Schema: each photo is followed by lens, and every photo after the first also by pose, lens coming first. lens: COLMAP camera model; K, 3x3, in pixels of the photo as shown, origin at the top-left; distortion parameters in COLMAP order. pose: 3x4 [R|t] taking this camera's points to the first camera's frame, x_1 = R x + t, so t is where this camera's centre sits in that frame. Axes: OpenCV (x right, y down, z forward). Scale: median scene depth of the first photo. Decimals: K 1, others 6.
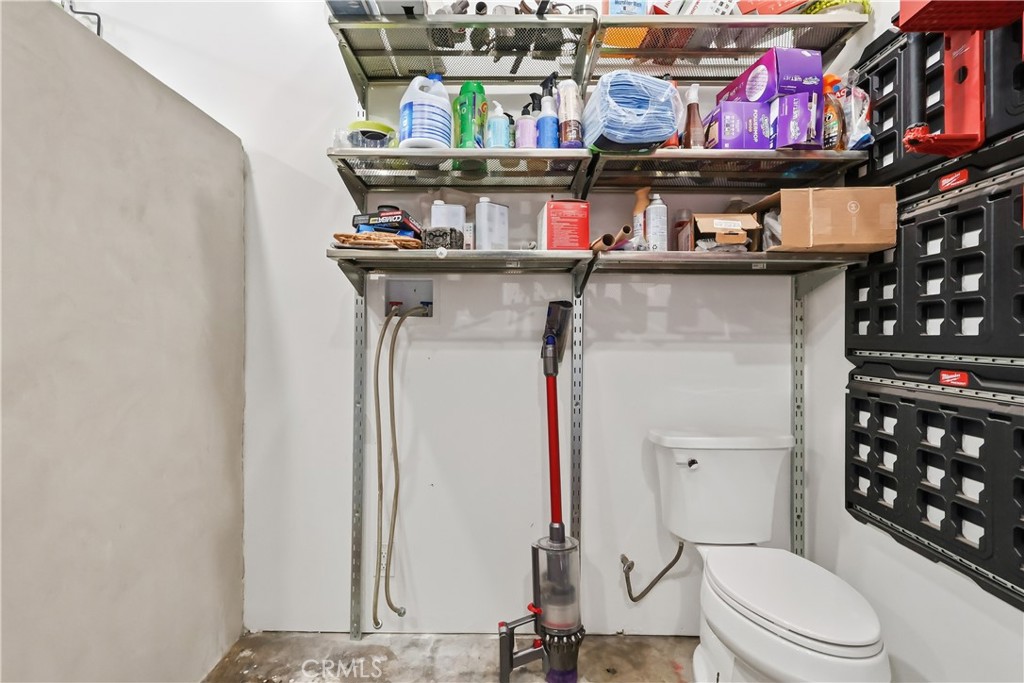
lens RADIAL K [[487.2, 0, 512.4], [0, 487.2, 331.7], [0, 0, 1]] dist [-0.002253, -0.000200]
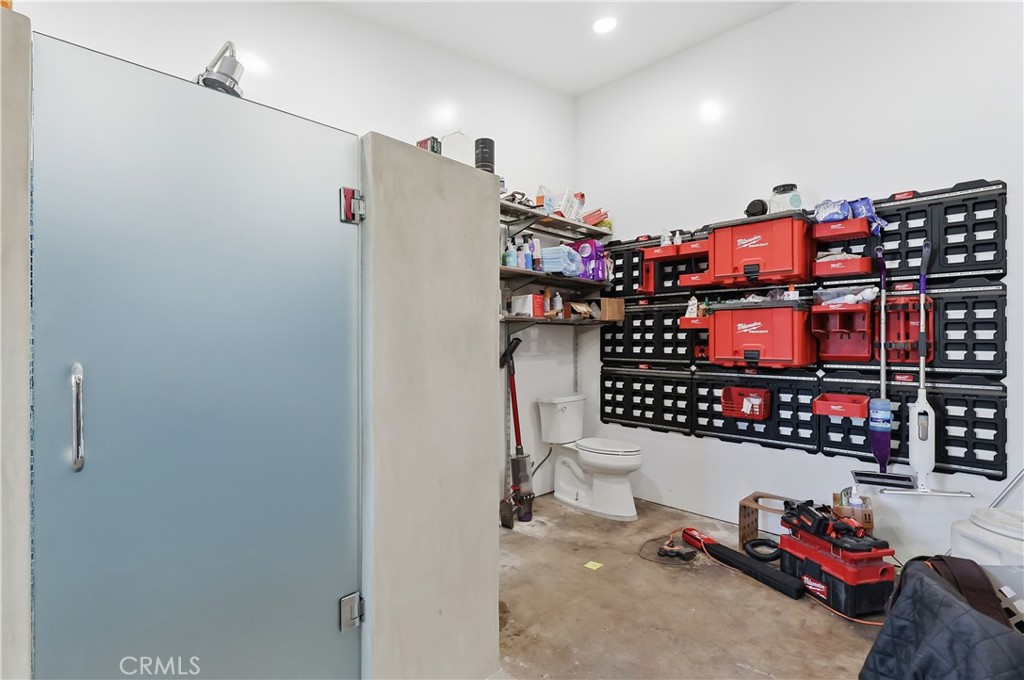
lens RADIAL K [[480.2, 0, 508.2], [0, 480.2, 342.2], [0, 0, 1]] dist [-0.000796, 0.000128]
pose [[0.699684, -0.010908, 0.714369, -1.564365], [0.000985, 0.999897, 0.014303, -0.085190], [-0.714452, -0.009304, 0.699623, -0.437757]]
